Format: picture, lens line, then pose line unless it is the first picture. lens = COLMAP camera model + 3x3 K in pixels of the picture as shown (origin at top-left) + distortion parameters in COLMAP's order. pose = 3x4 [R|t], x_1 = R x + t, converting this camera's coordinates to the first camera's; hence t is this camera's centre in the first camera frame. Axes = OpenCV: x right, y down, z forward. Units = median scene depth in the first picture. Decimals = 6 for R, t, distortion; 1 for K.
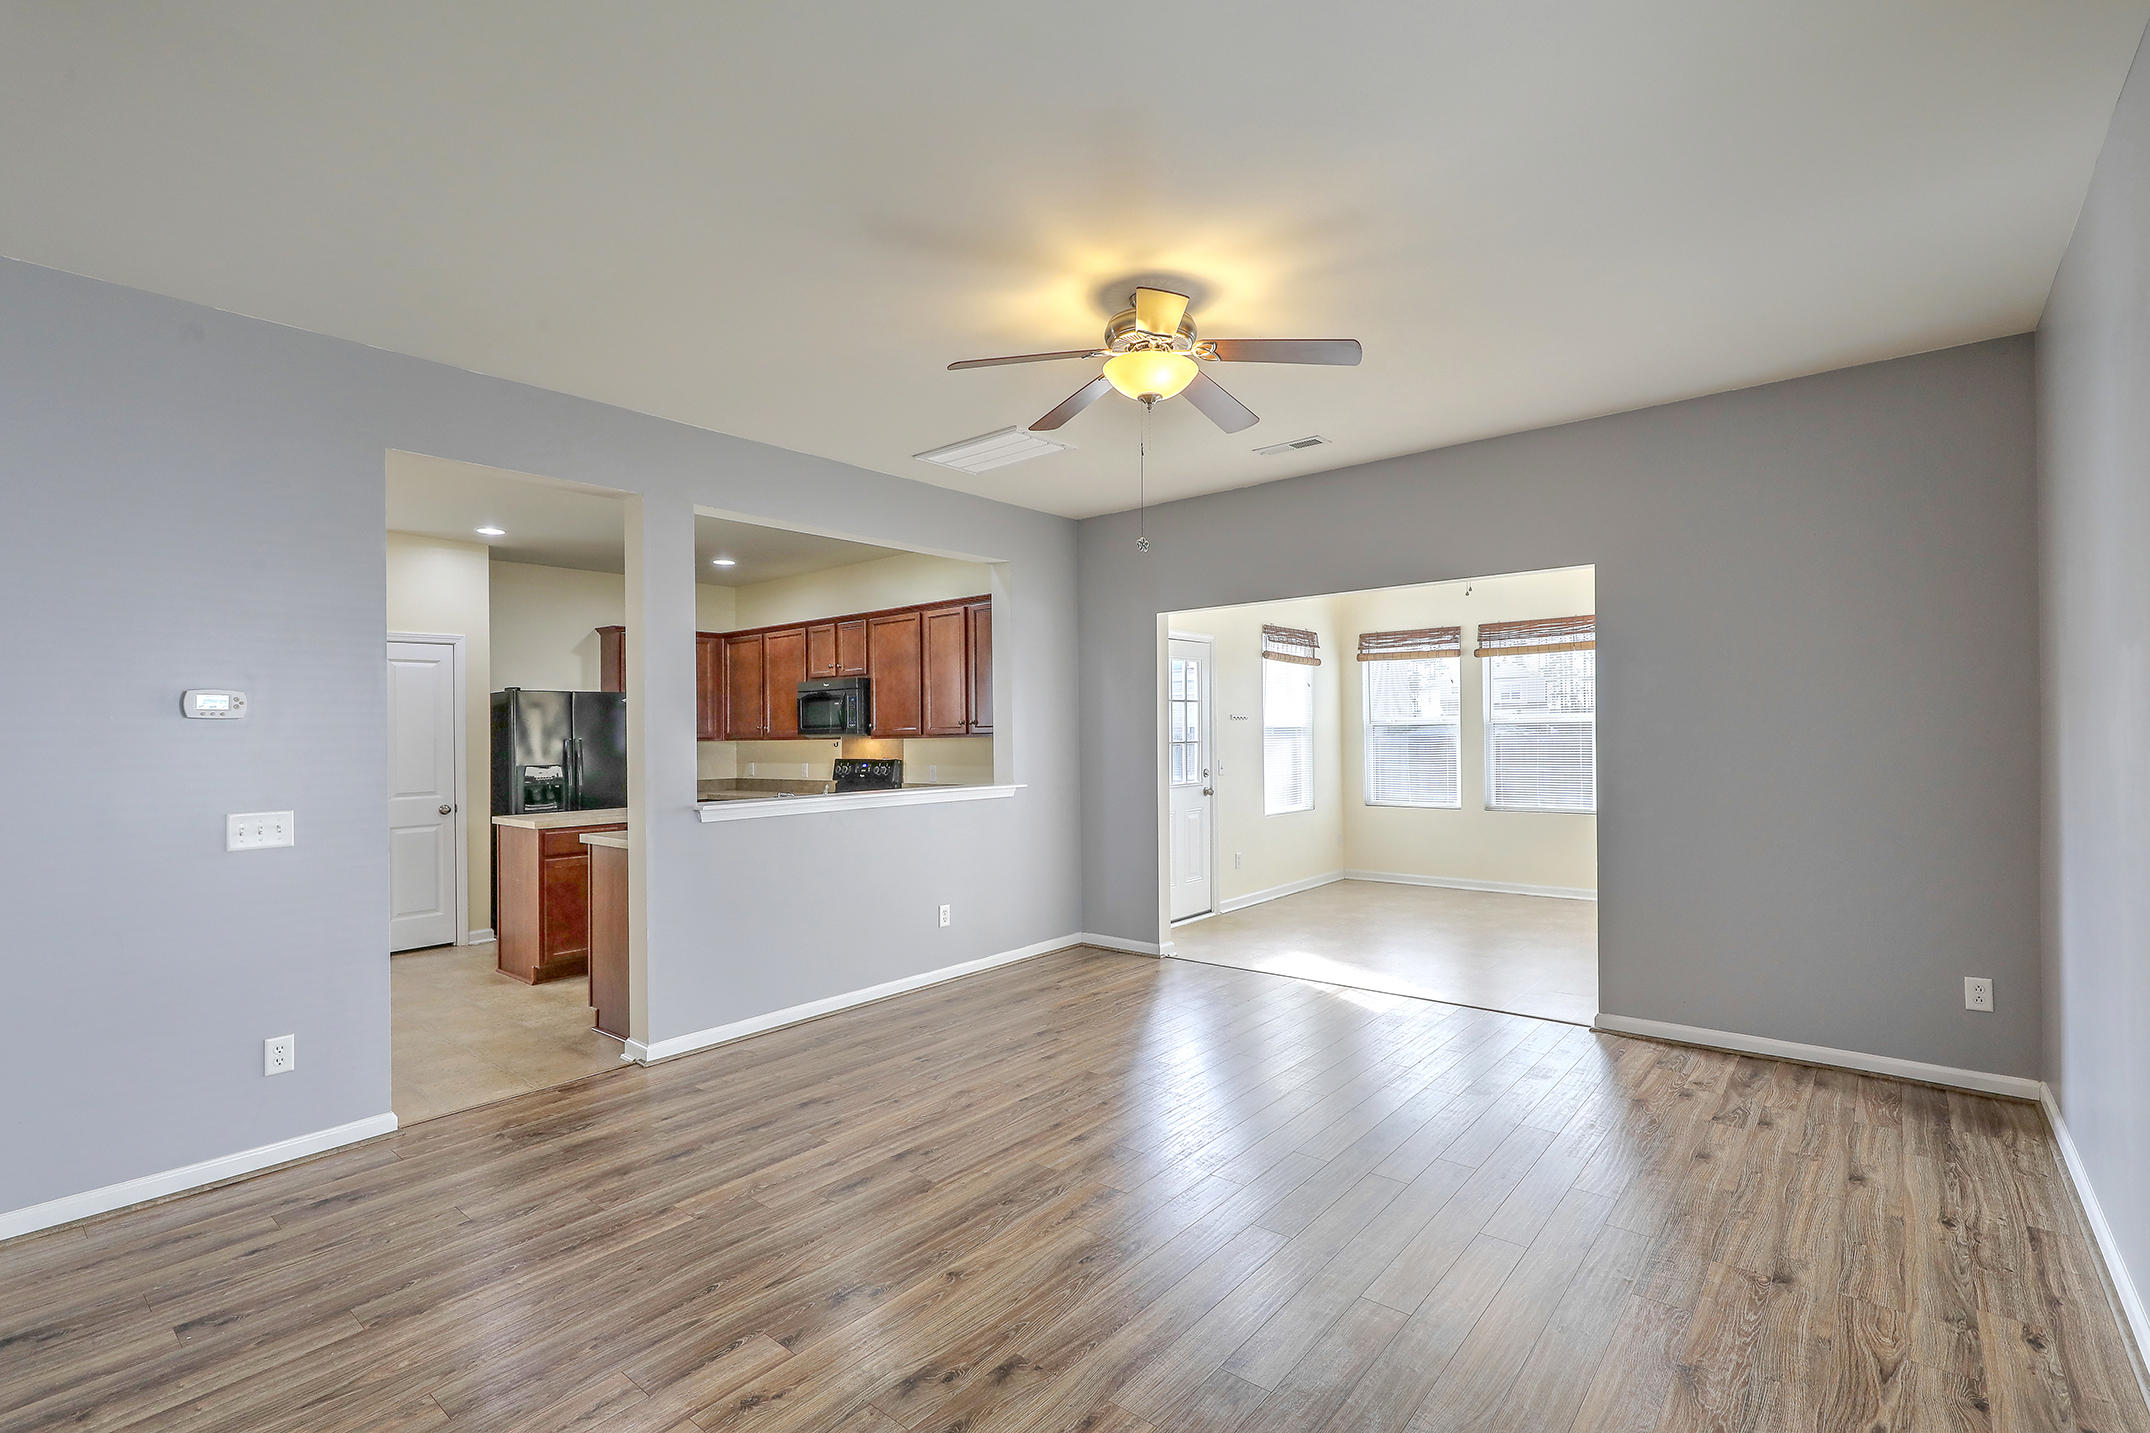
lens RADIAL K [[983.3, 0, 1087.1], [0, 983.3, 730.3], [0, 0, 1]] dist [0.006666, -0.001056]
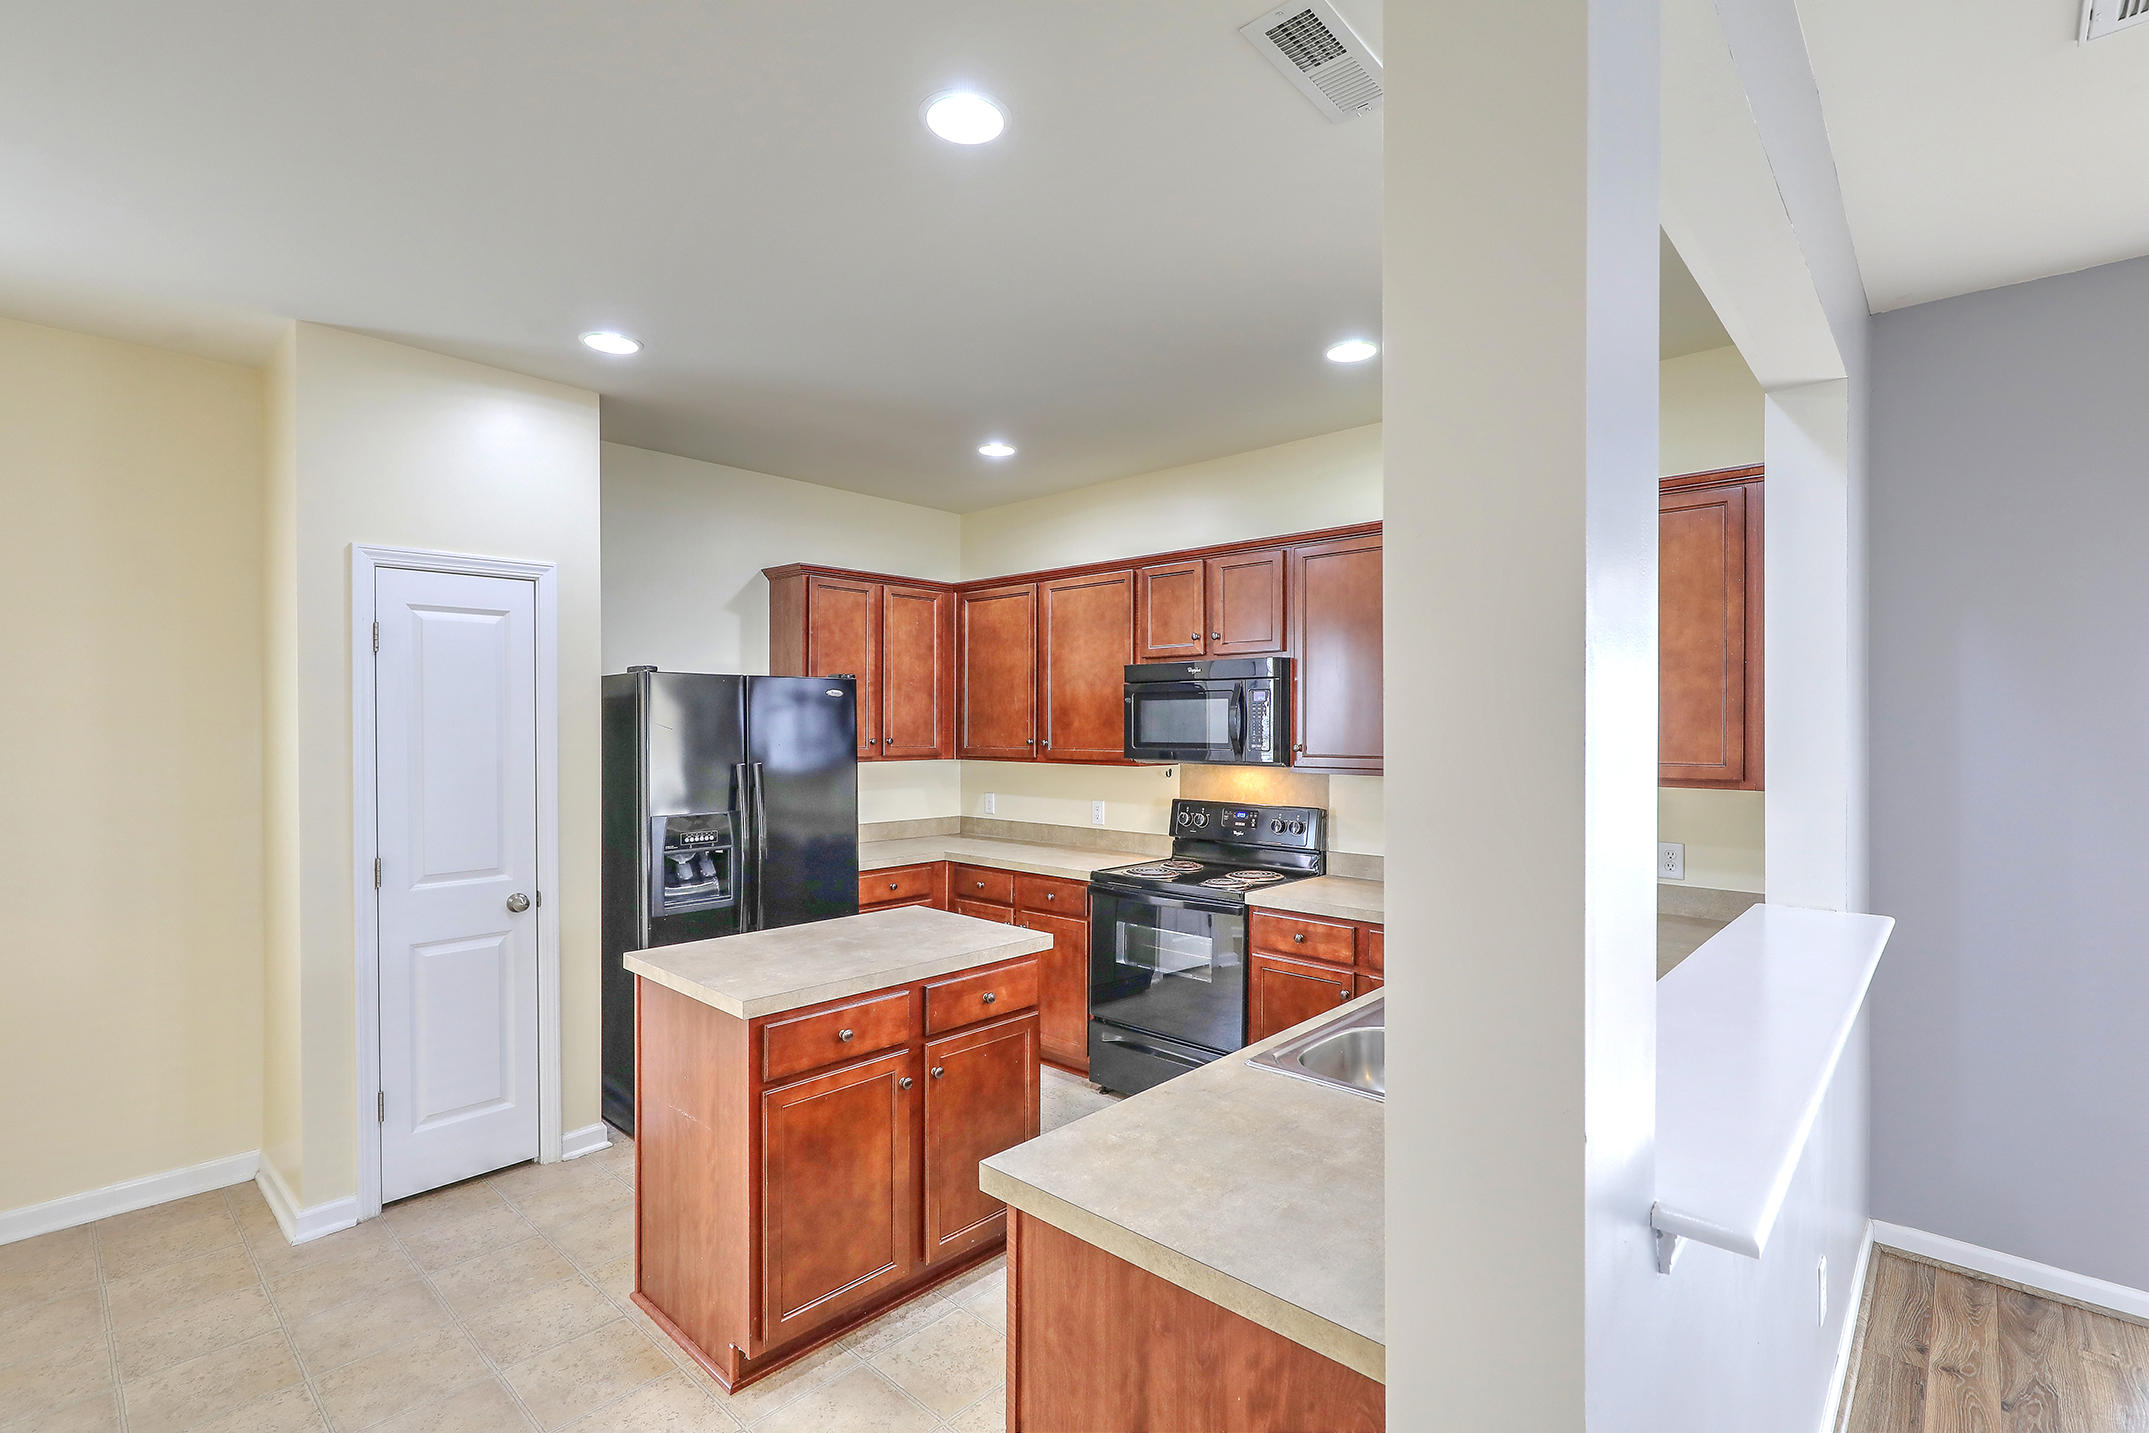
lens RADIAL K [[982.9, 0, 1087.1], [0, 982.9, 753.4], [0, 0, 1]] dist [0.006666, -0.001056]
pose [[0.998784, 0.020097, -0.045026, -0.317500], [-0.018557, 0.999237, 0.034375, -0.018990], [0.045683, -0.033497, 0.998394, 0.478986]]
